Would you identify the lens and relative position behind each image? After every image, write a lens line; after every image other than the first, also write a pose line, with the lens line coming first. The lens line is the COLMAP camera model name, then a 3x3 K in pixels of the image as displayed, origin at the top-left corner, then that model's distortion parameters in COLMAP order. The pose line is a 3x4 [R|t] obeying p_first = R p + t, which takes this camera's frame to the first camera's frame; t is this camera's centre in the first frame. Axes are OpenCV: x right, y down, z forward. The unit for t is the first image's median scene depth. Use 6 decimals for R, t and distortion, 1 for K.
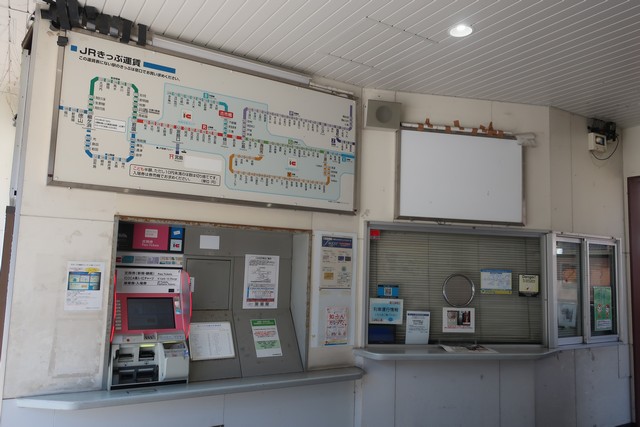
lens RADIAL K [[501.4, 0, 320.8], [0, 501.4, 214.9], [0, 0, 1]] dist [-0.008480, 0.003293]
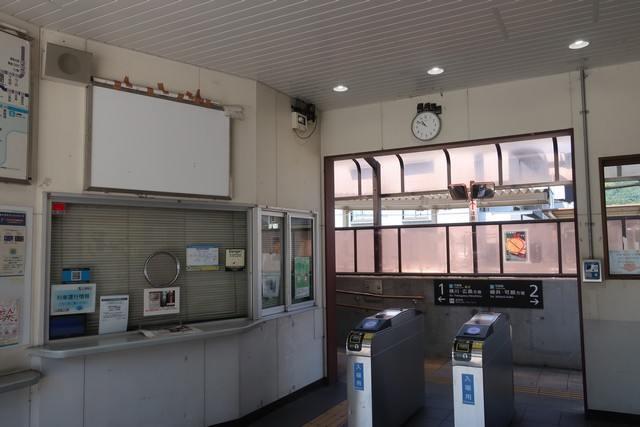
lens RADIAL K [[501.4, 0, 320.8], [0, 501.4, 214.9], [0, 0, 1]] dist [-0.008480, 0.003293]
pose [[0.863379, -0.008341, 0.504487, 0.062987], [-0.014047, 0.999078, 0.040558, 0.009485], [-0.504360, -0.042103, 0.862466, 0.062285]]
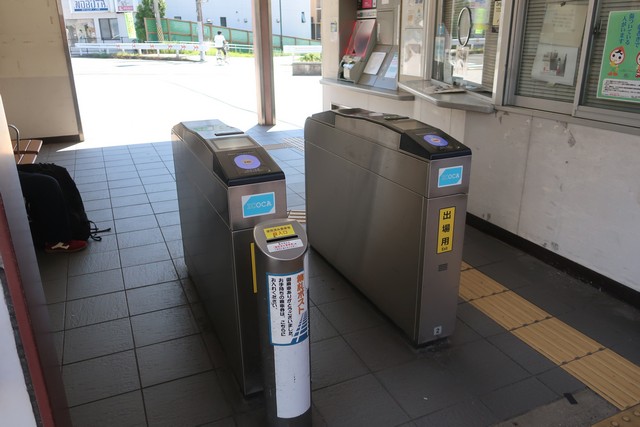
lens RADIAL K [[501.4, 0, 320.8], [0, 501.4, 214.9], [0, 0, 1]] dist [-0.008480, 0.003293]
pose [[-0.127839, 0.313138, -0.941064, 1.253795], [0.113384, 0.947243, 0.299791, 0.171021], [0.985293, -0.068377, -0.156599, 0.860073]]
